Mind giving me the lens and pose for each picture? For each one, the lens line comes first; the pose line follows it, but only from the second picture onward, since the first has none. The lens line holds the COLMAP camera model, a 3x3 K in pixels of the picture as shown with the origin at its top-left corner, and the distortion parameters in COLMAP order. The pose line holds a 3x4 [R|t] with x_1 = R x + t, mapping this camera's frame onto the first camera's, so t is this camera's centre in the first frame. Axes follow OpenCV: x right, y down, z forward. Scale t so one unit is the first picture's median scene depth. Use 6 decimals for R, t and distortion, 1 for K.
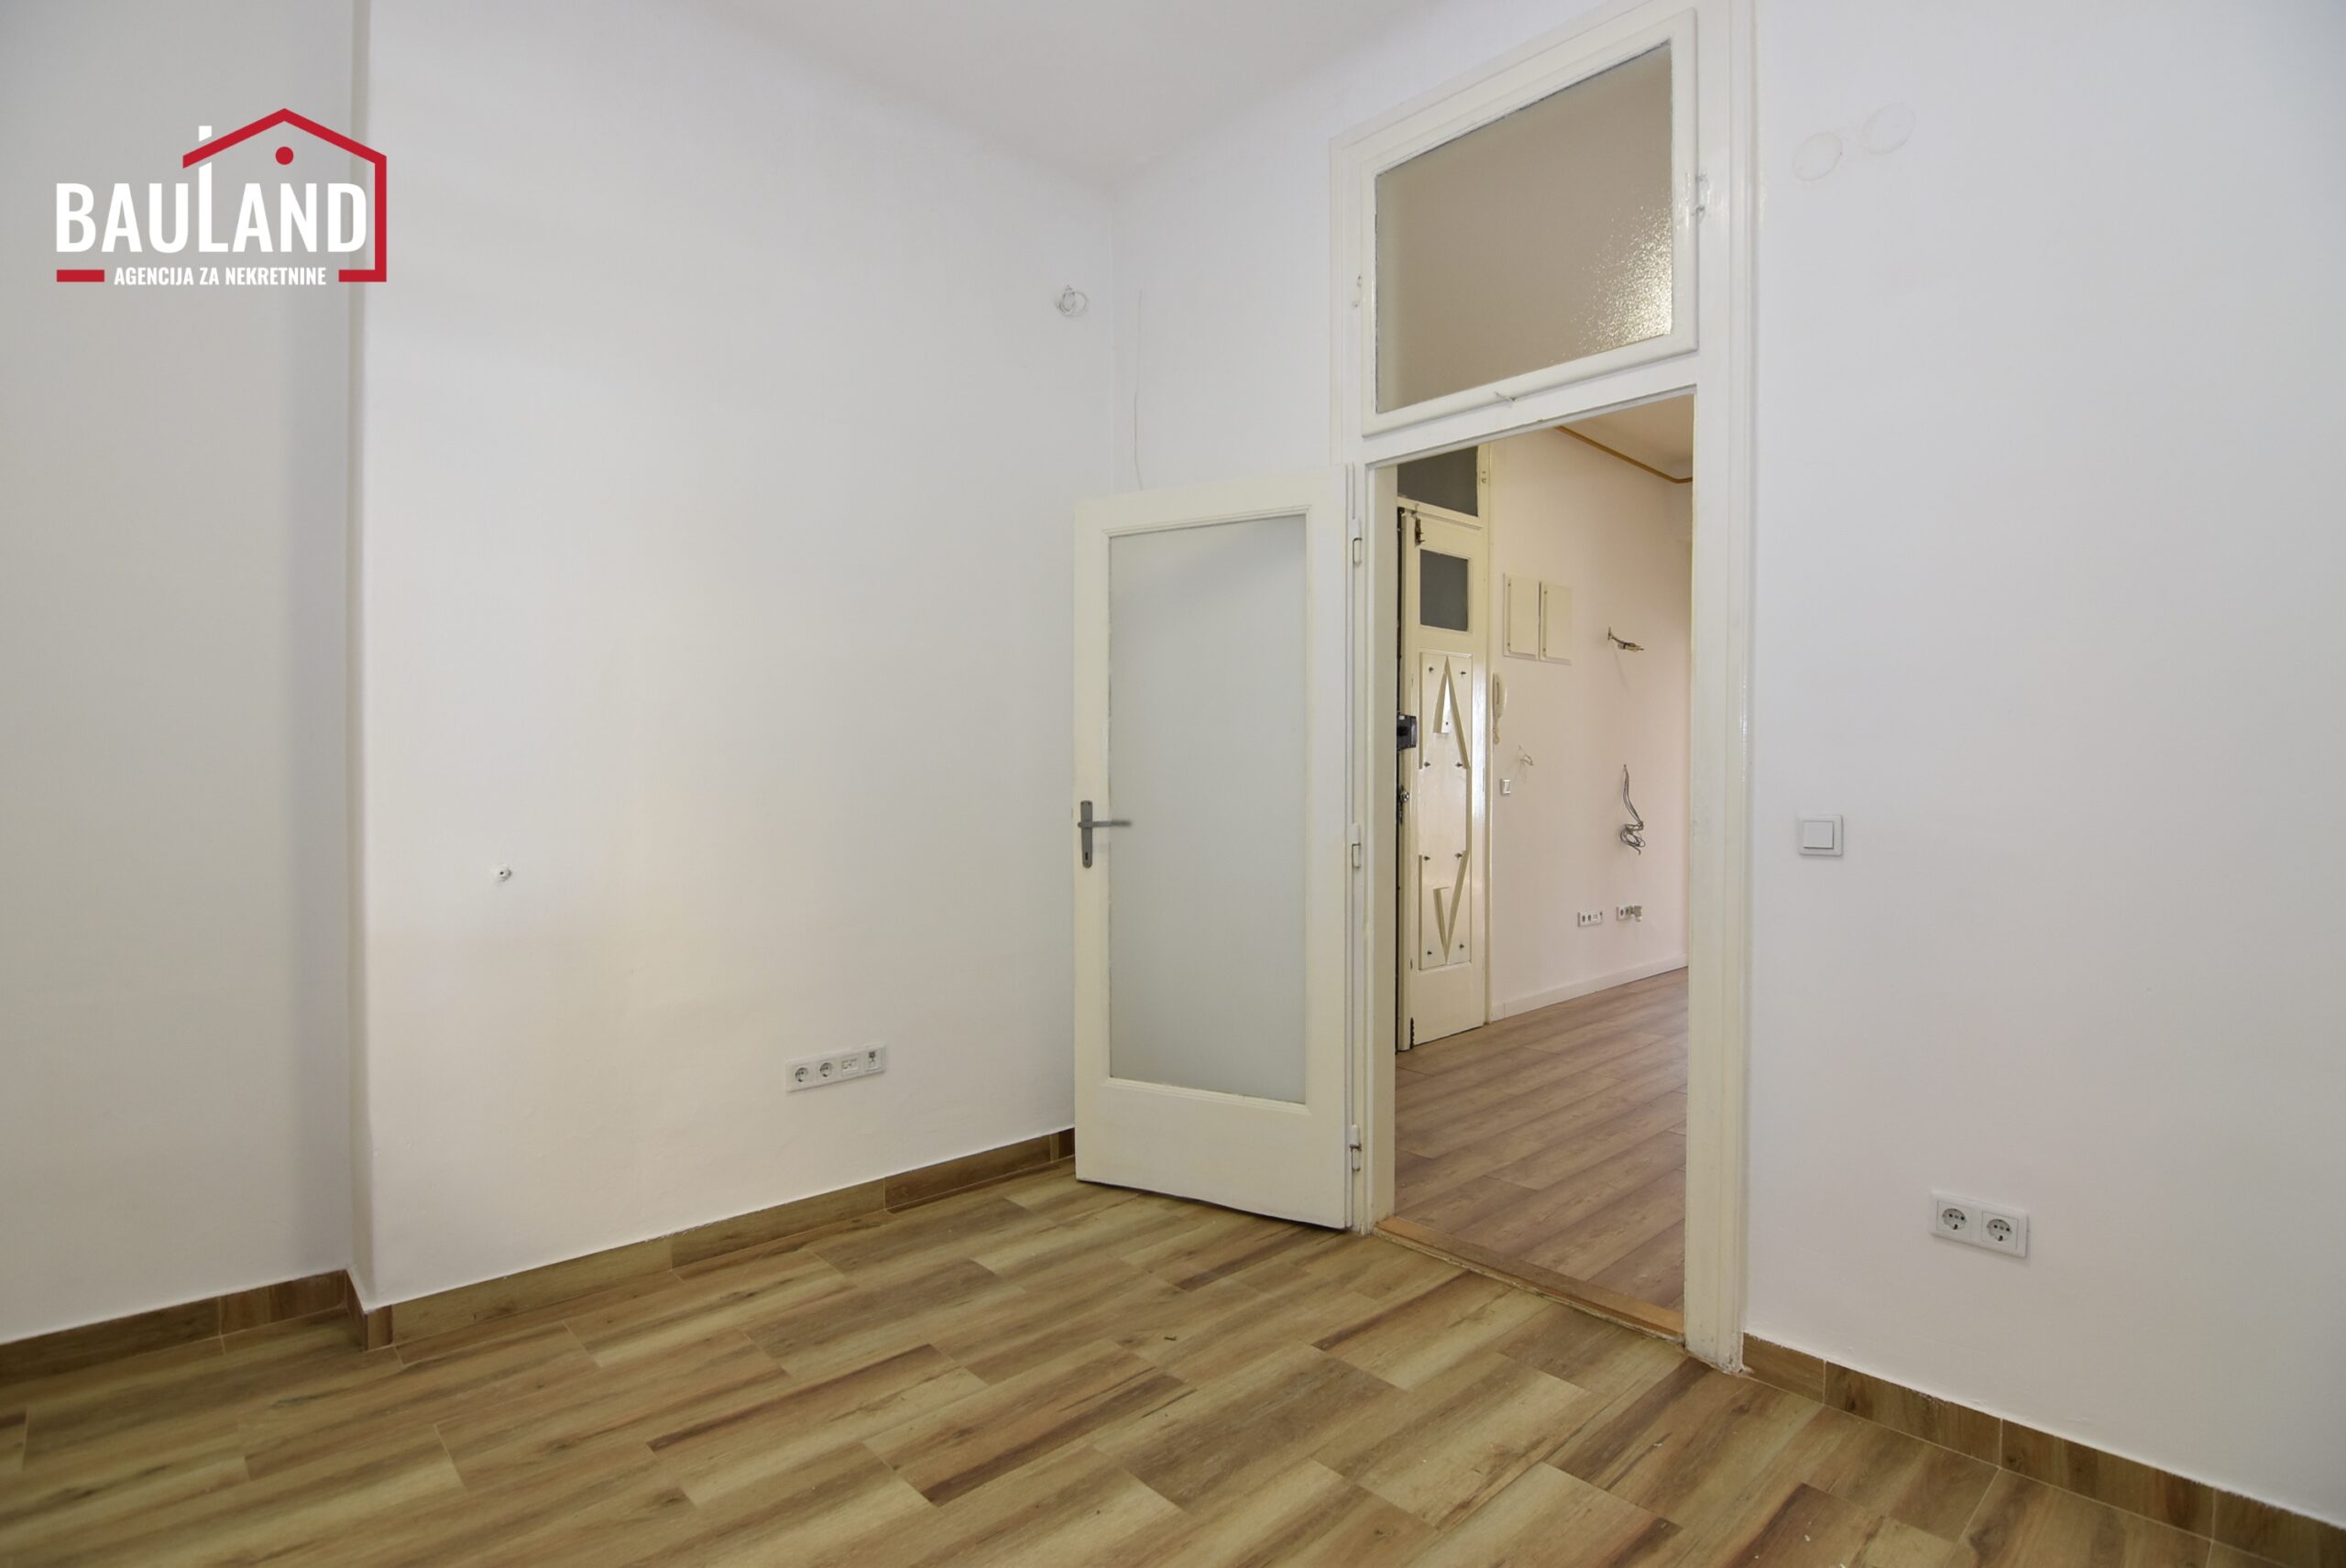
lens RADIAL K [[1133.4, 0, 1141.8], [0, 1133.4, 812.1], [0, 0, 1]] dist [-0.005233, -0.005851]
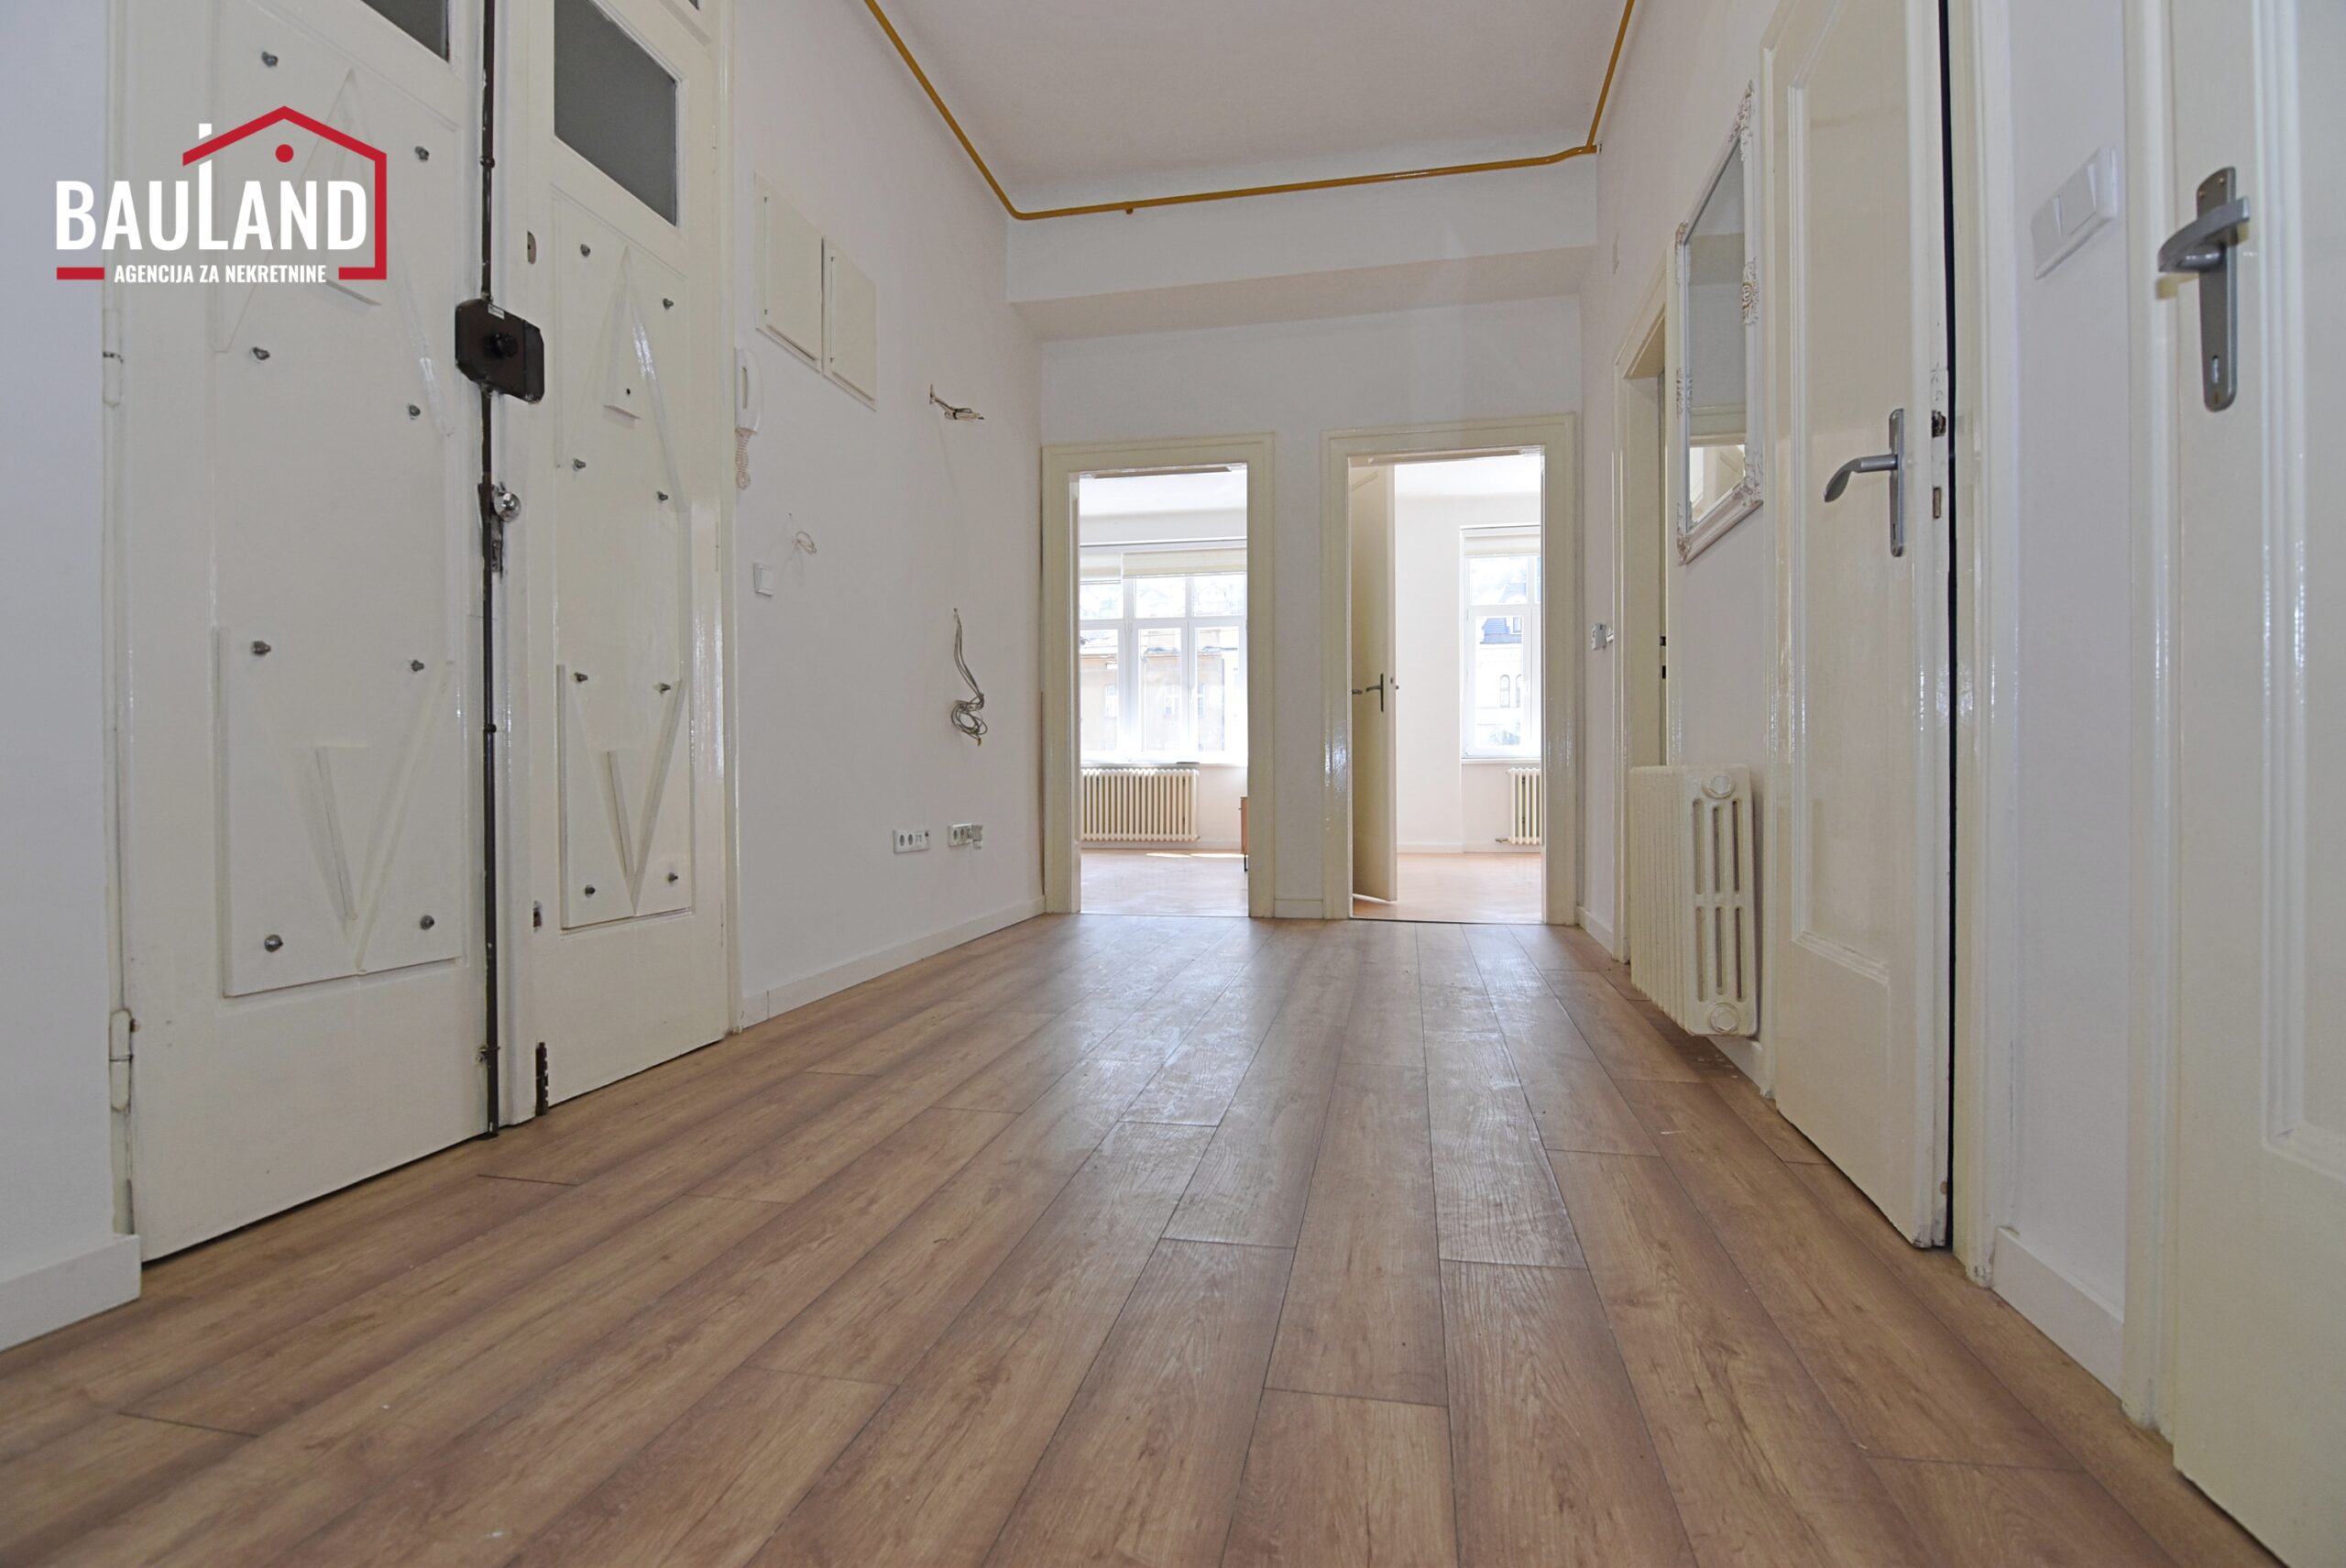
lens RADIAL K [[1133.4, 0, 1218.8], [0, 1133.4, 802.5], [0, 0, 1]] dist [-0.005233, -0.005851]
pose [[0.780075, -0.008627, 0.625626, 0.178259], [0.016122, 0.999850, -0.006314, 0.101157], [-0.625478, 0.015011, 0.780097, 0.525116]]
